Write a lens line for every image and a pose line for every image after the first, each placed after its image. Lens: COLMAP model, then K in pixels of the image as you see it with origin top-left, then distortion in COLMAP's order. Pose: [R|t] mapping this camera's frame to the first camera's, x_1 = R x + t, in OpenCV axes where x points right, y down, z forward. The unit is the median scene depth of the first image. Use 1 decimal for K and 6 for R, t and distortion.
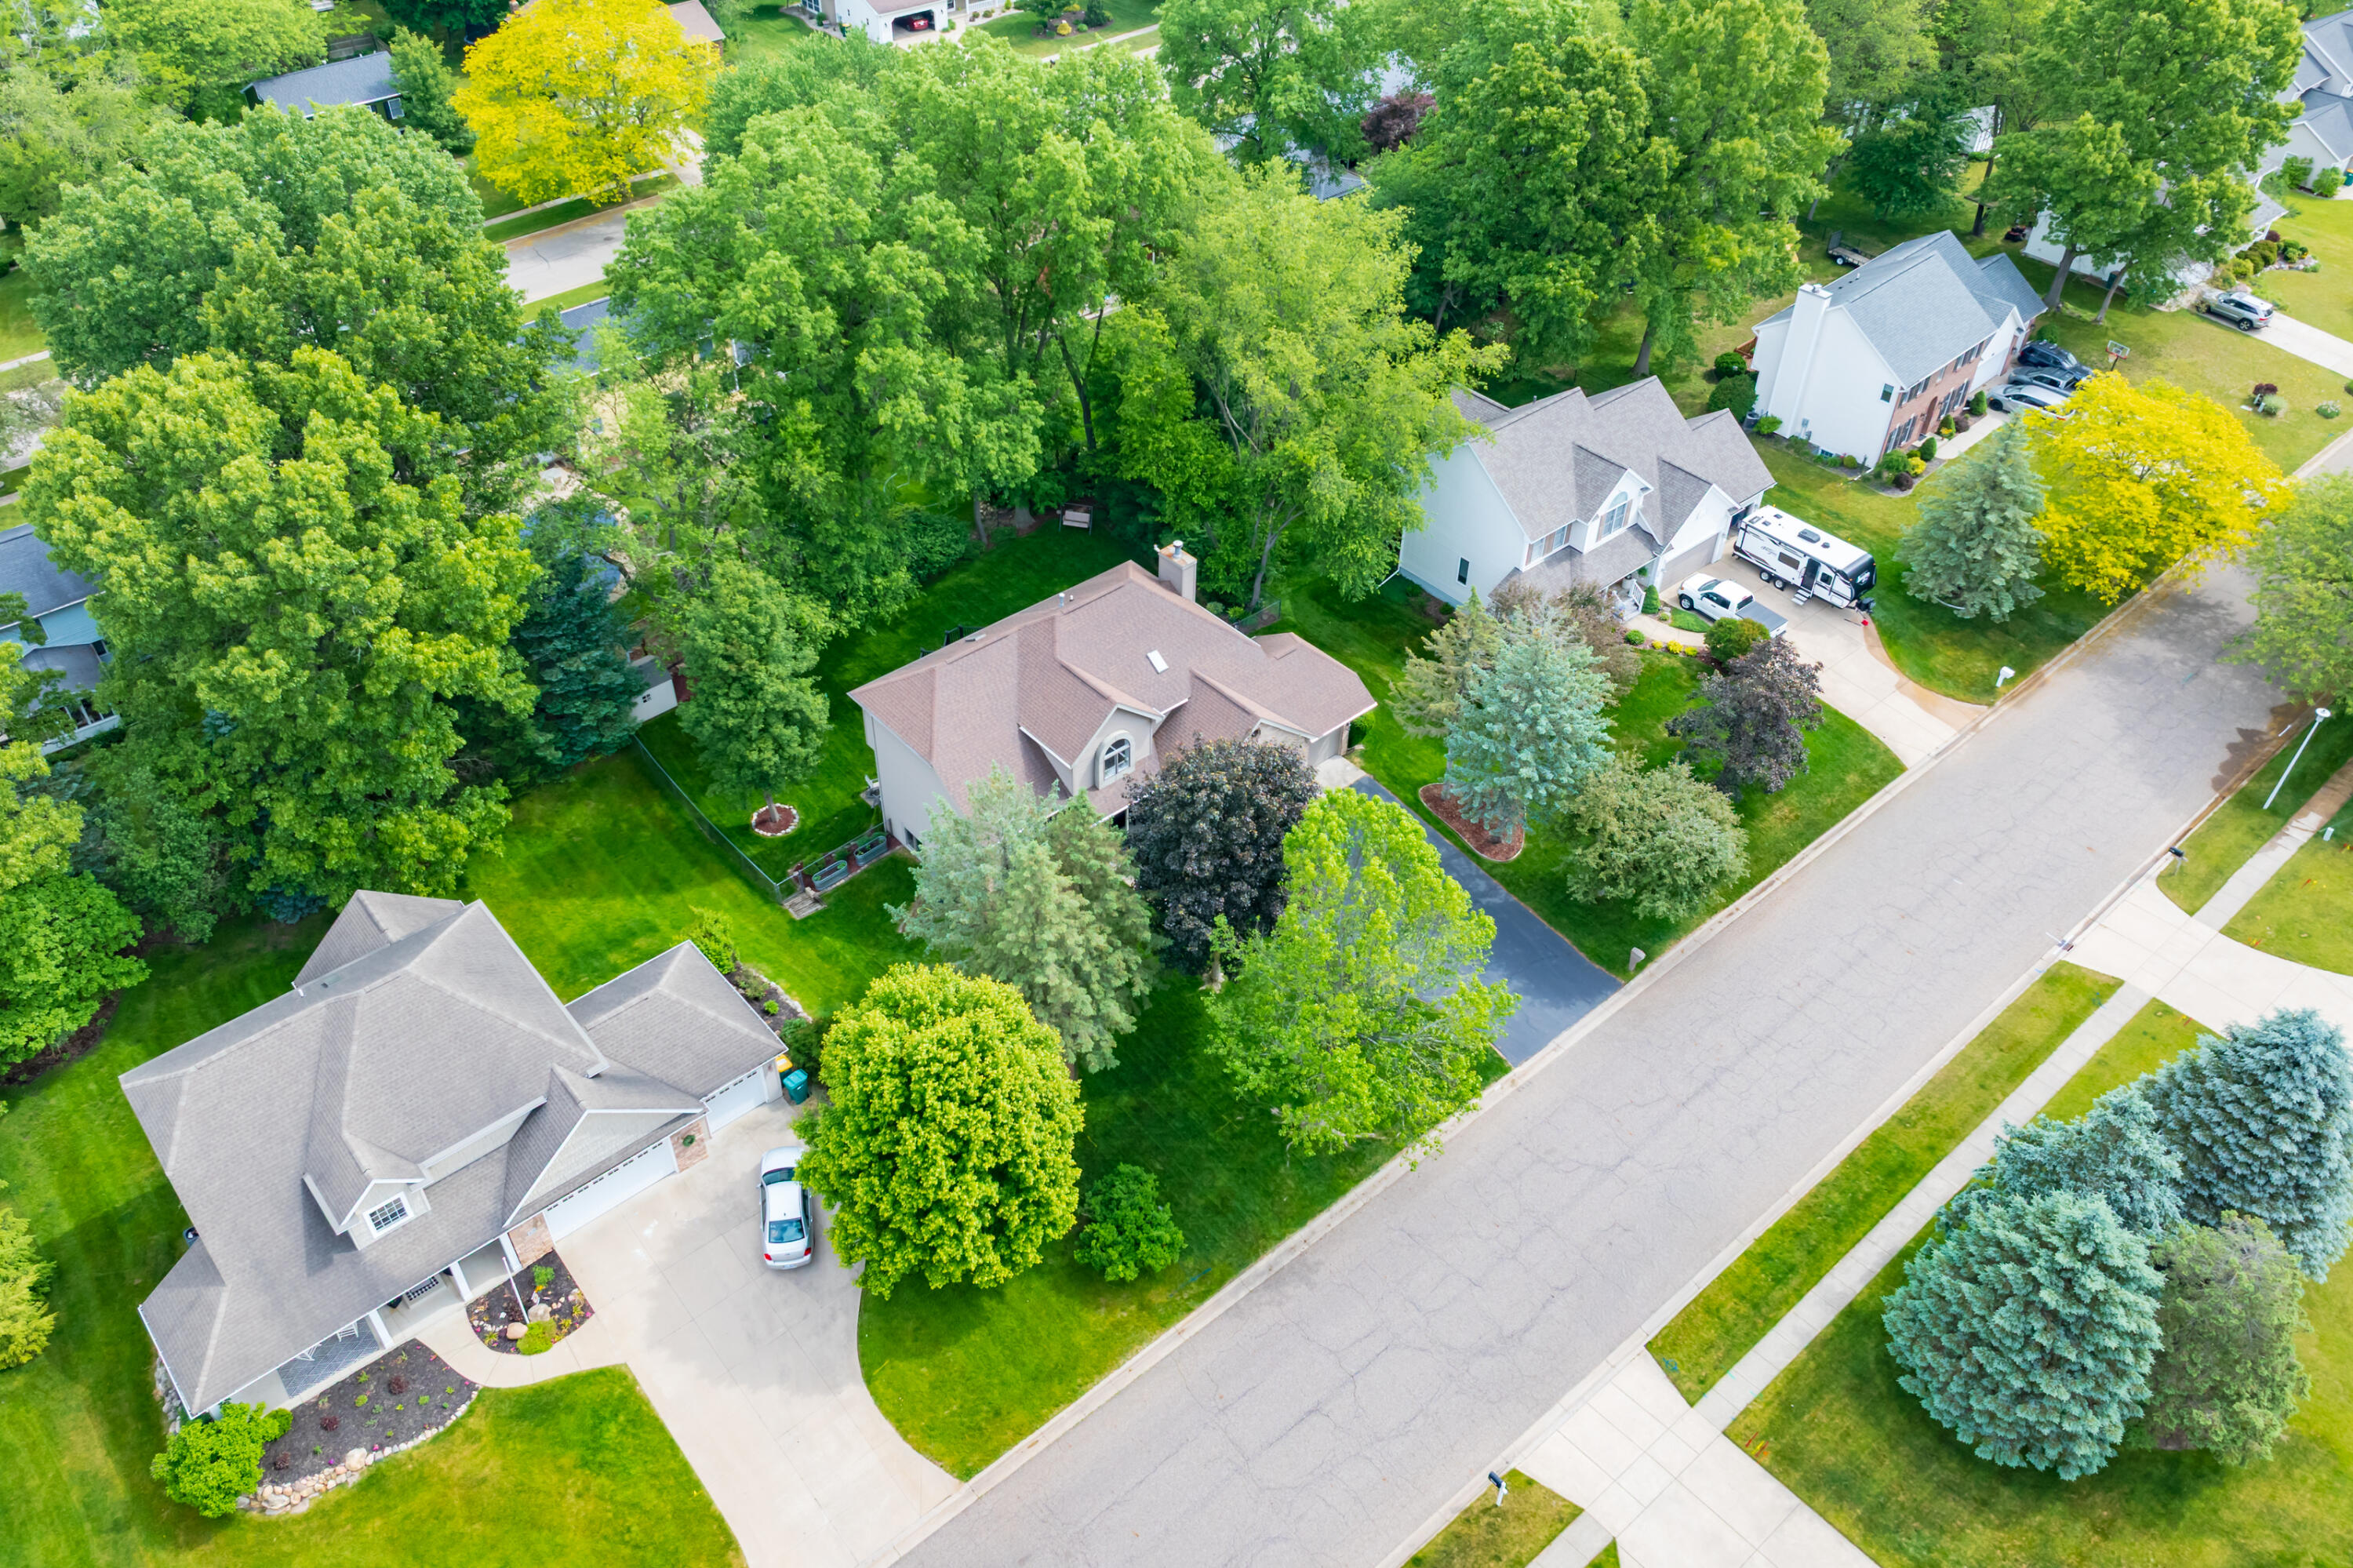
lens RADIAL K [[1721.2, 0, 1176.5], [0, 1721.2, 784.0], [0, 0, 1]] dist [0.000429, 0.001626]
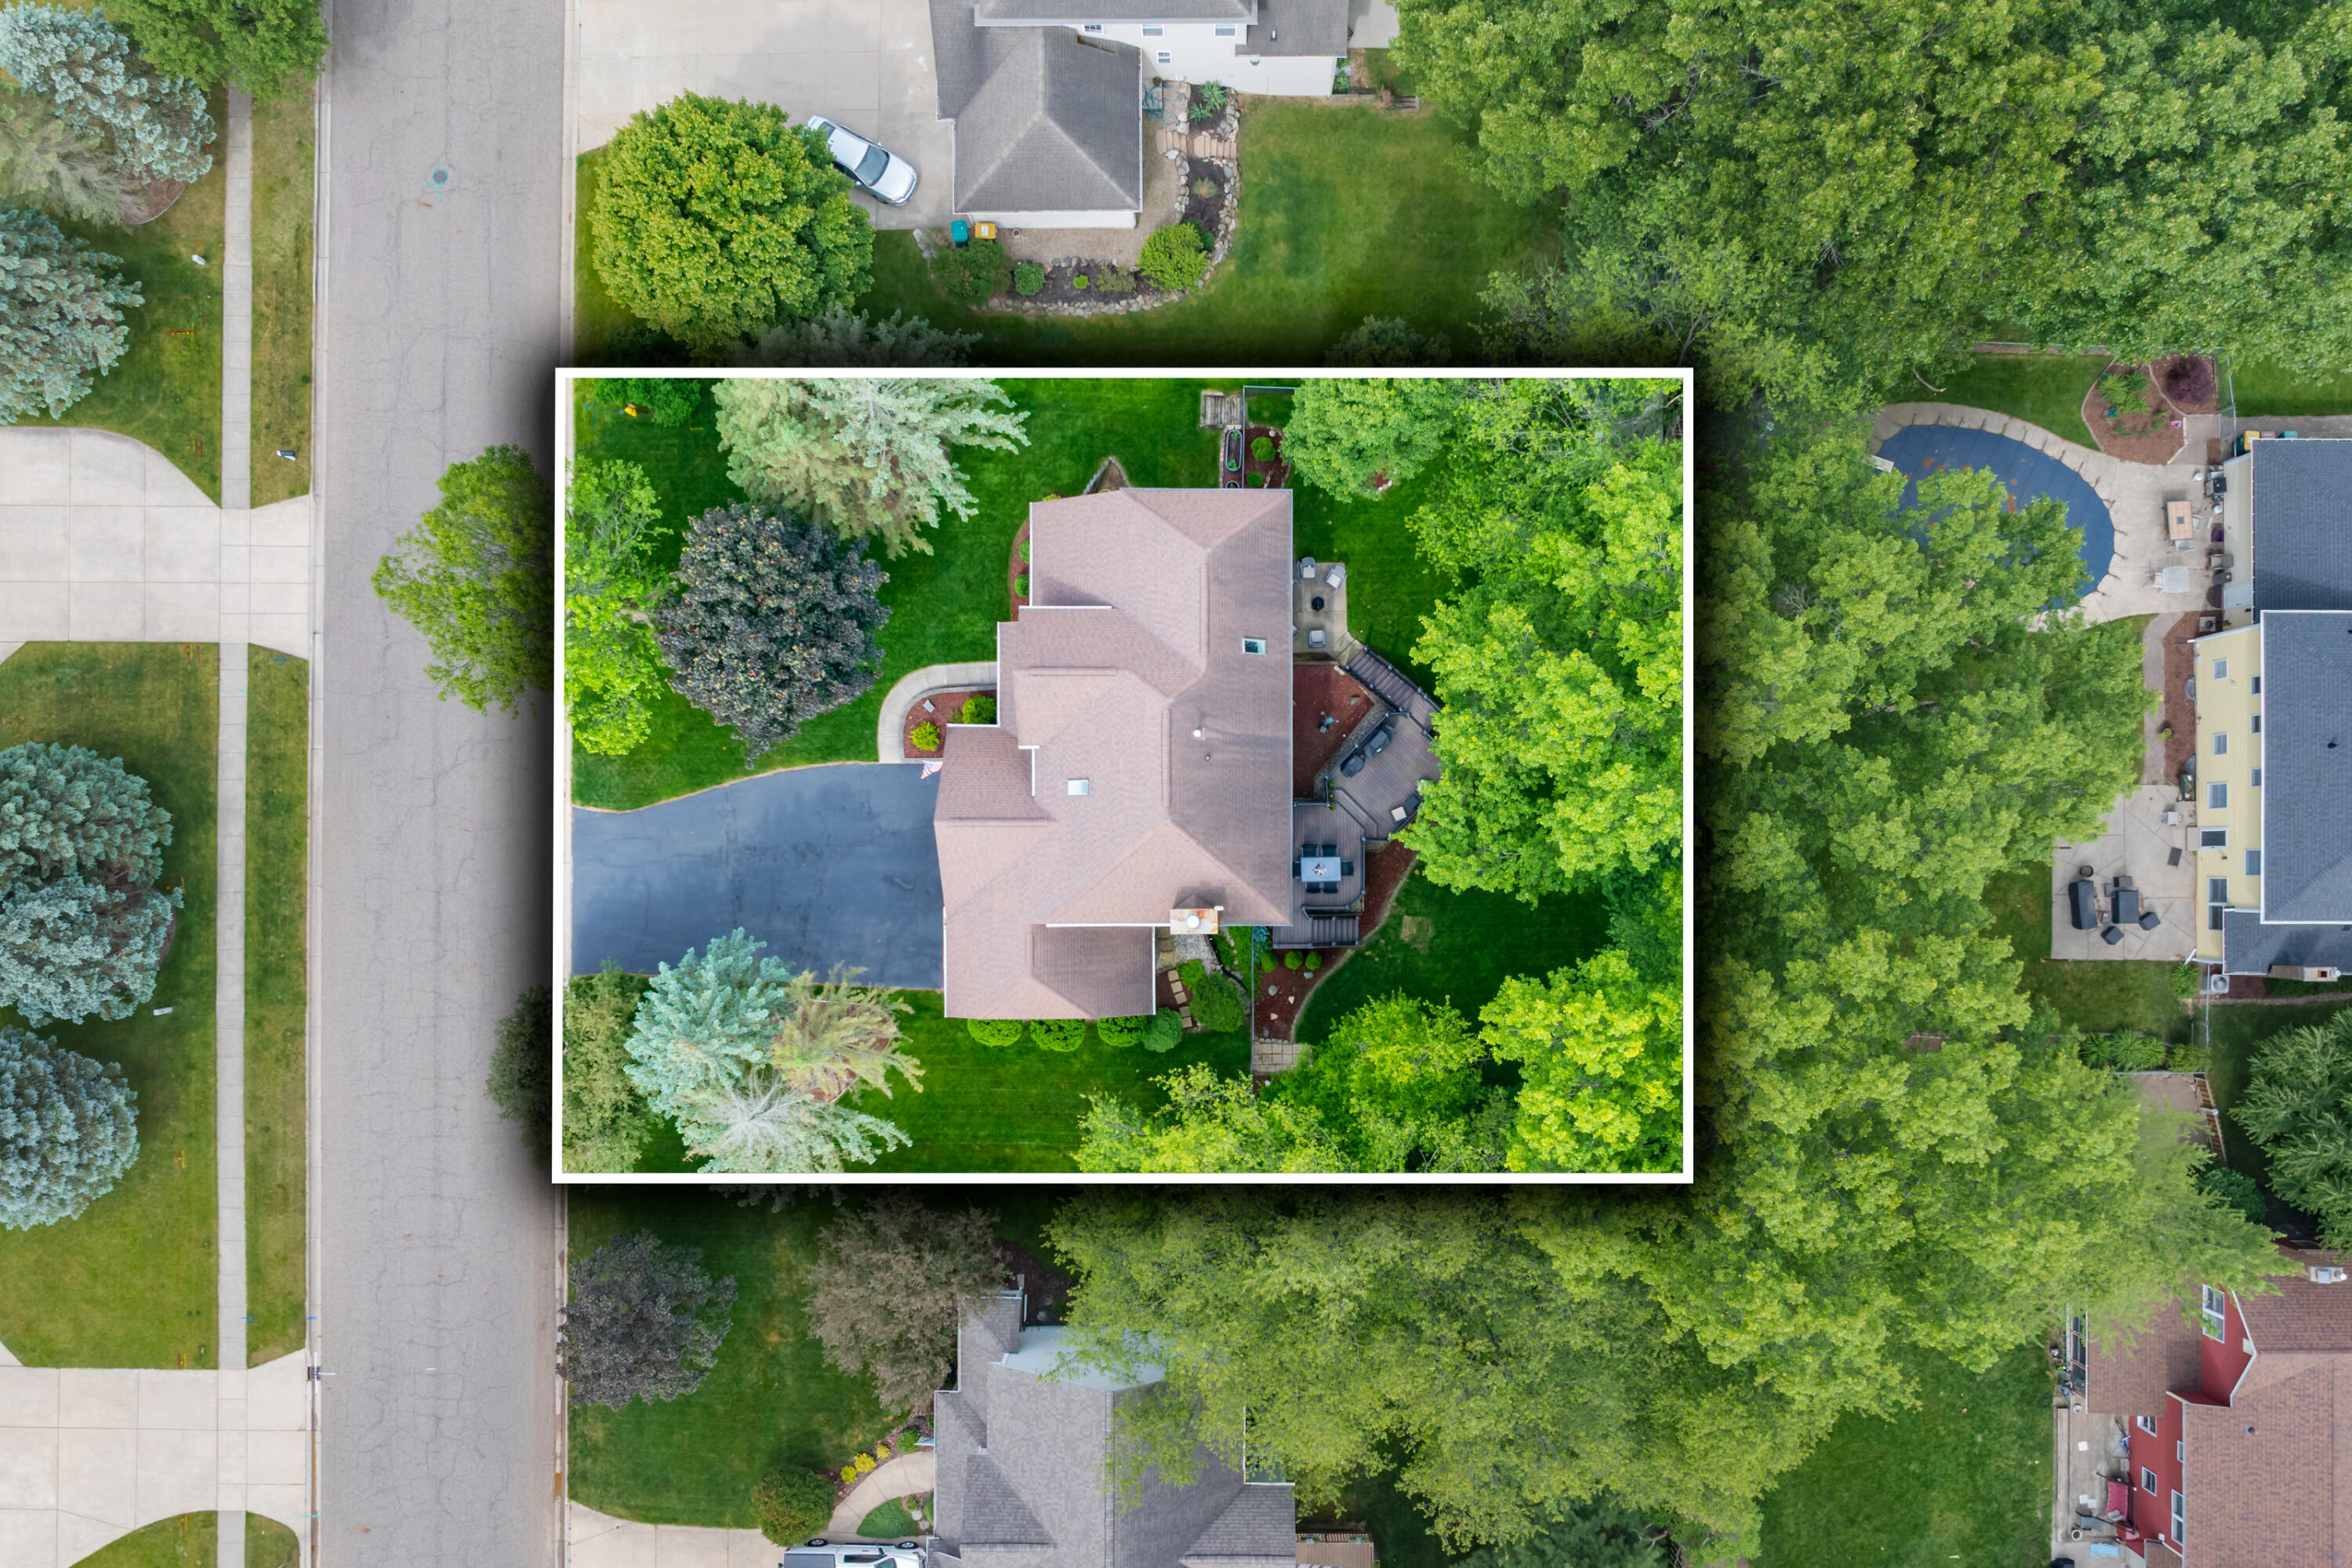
lens RADIAL K [[1720.4, 0, 1176.0], [0, 1720.4, 784.0], [0, 0, 1]] dist [0.000429, 0.001626]
pose [[-0.653270, 0.757122, 0.002179, -0.055683], [-0.493750, -0.428202, 0.756871, -0.906959], [0.573977, 0.493366, 0.653560, 0.613639]]
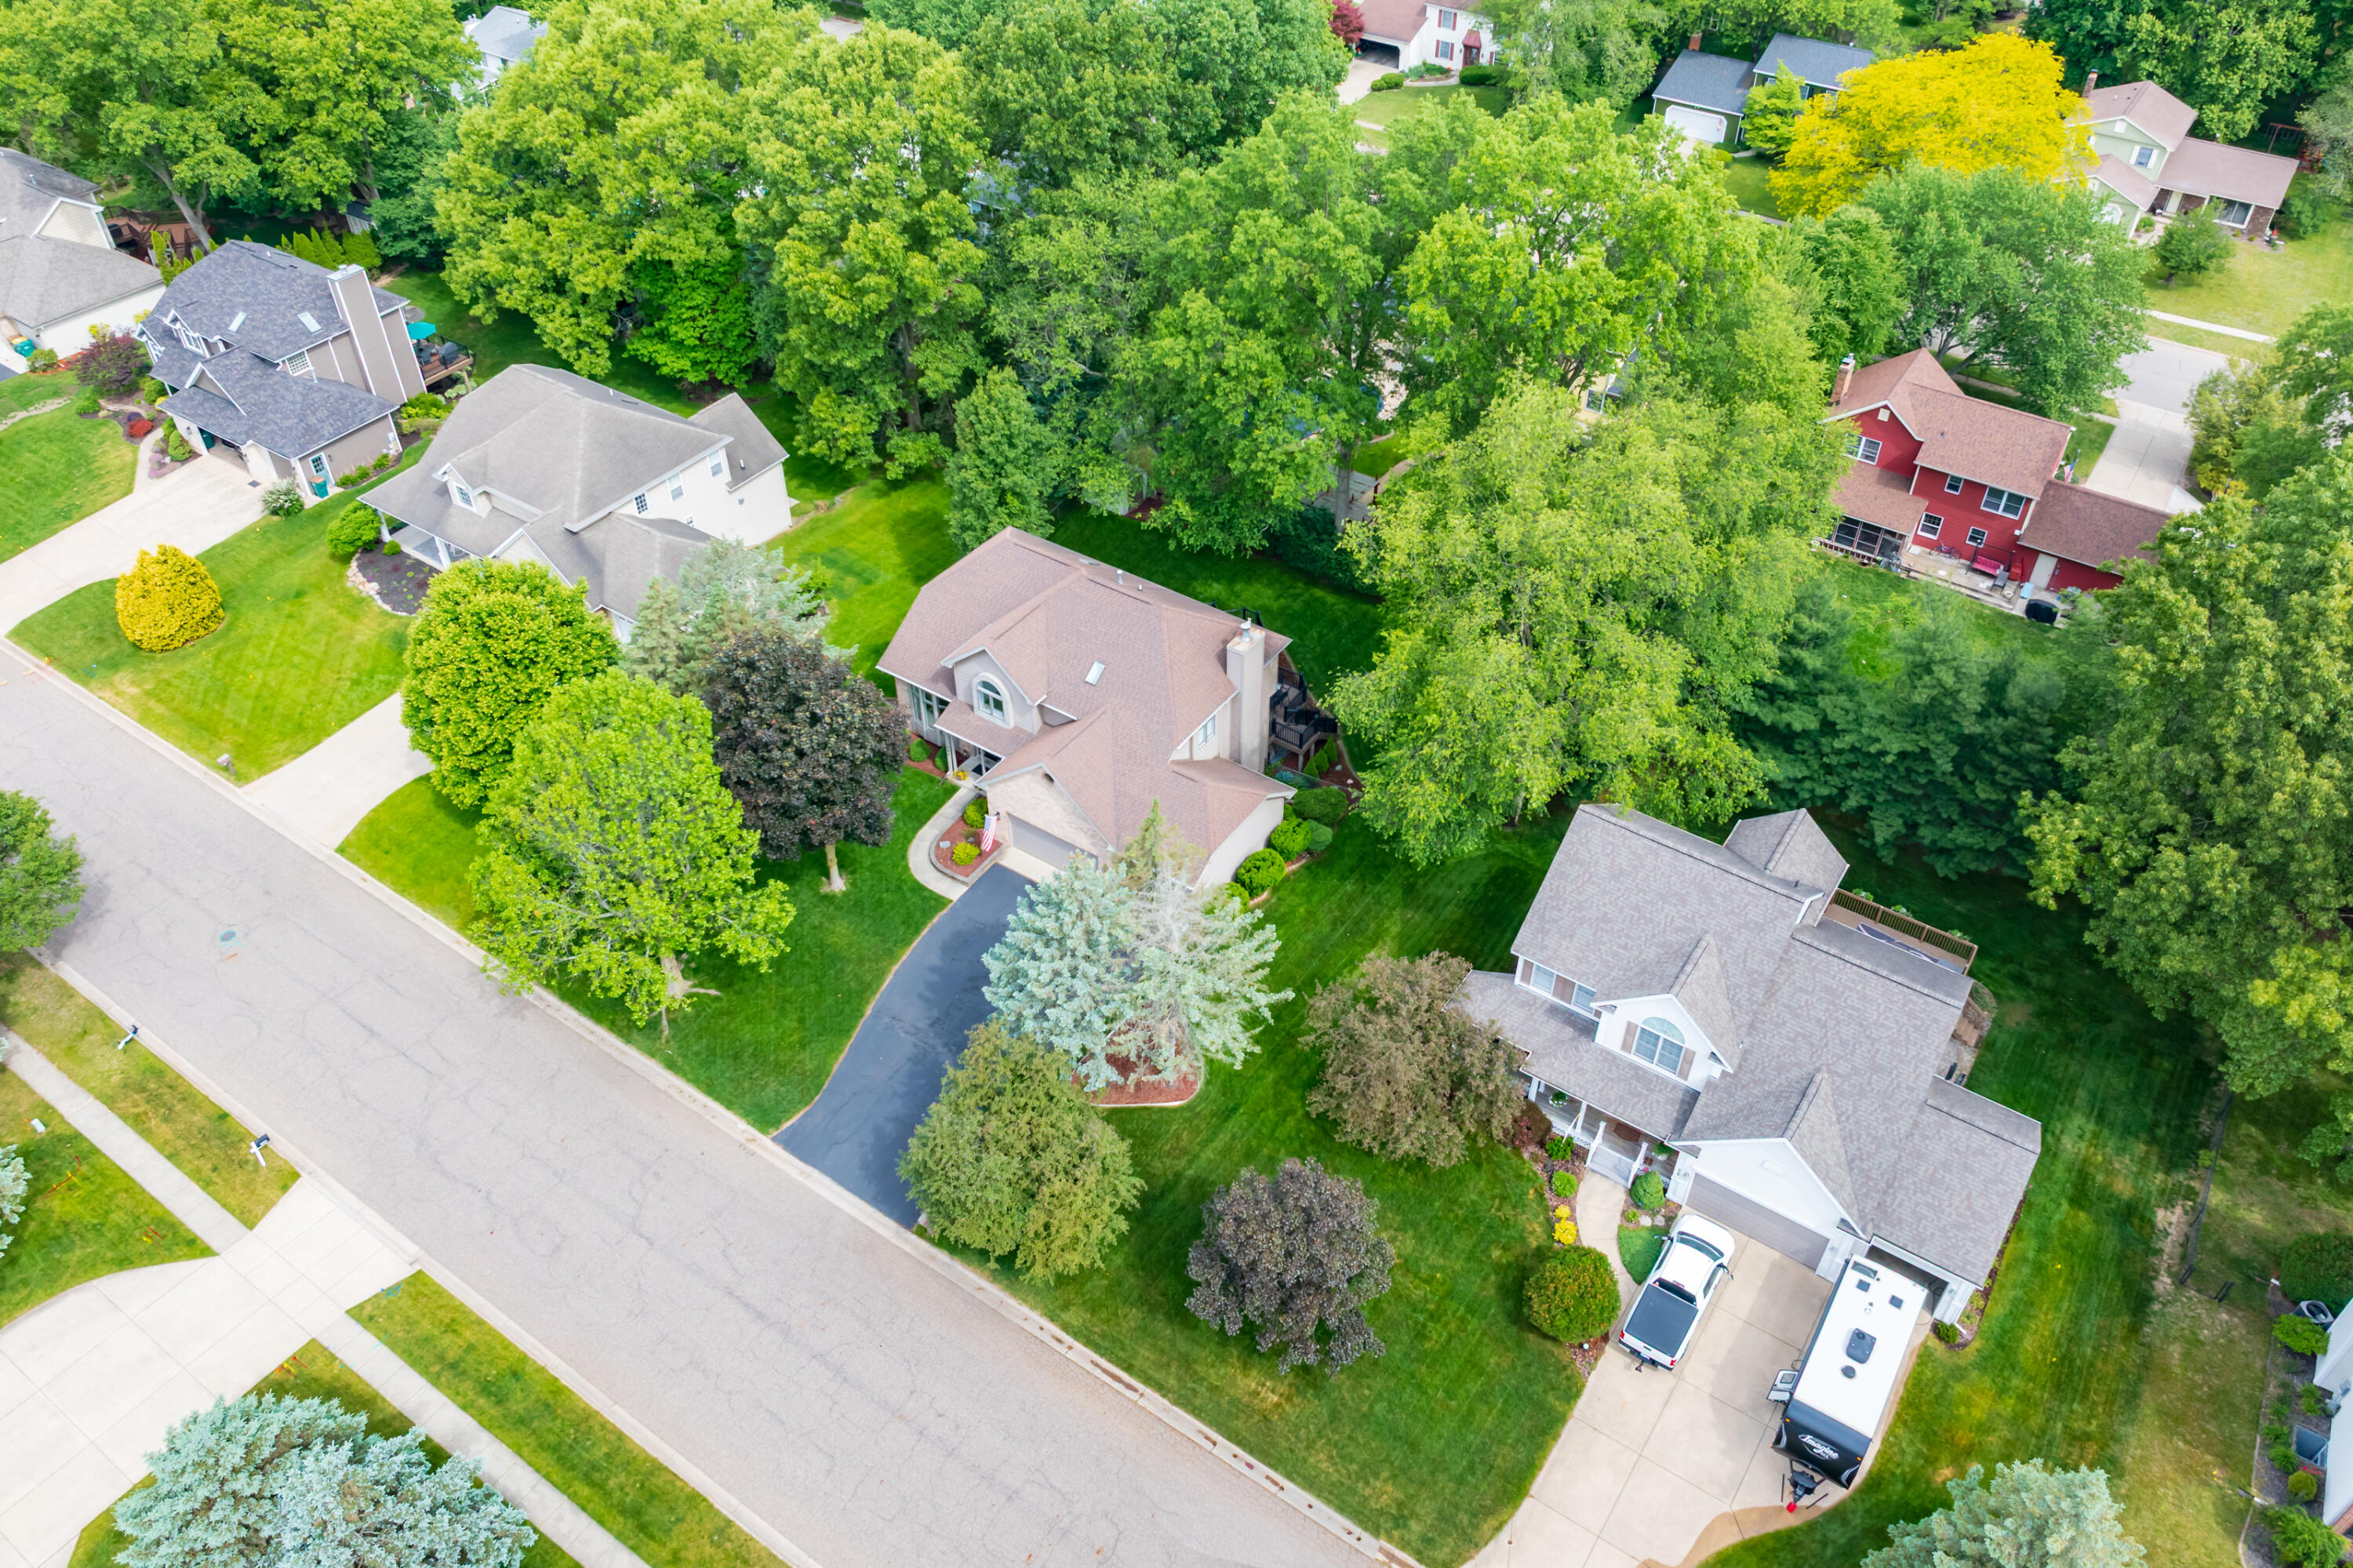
lens RADIAL K [[1721.2, 0, 1176.5], [0, 1721.2, 784.0], [0, 0, 1]] dist [0.000429, 0.001626]
pose [[0.252066, 0.631408, -0.733339, 0.944293], [-0.645636, 0.674219, 0.358585, -0.511761], [0.720845, 0.383083, 0.577607, 0.633120]]
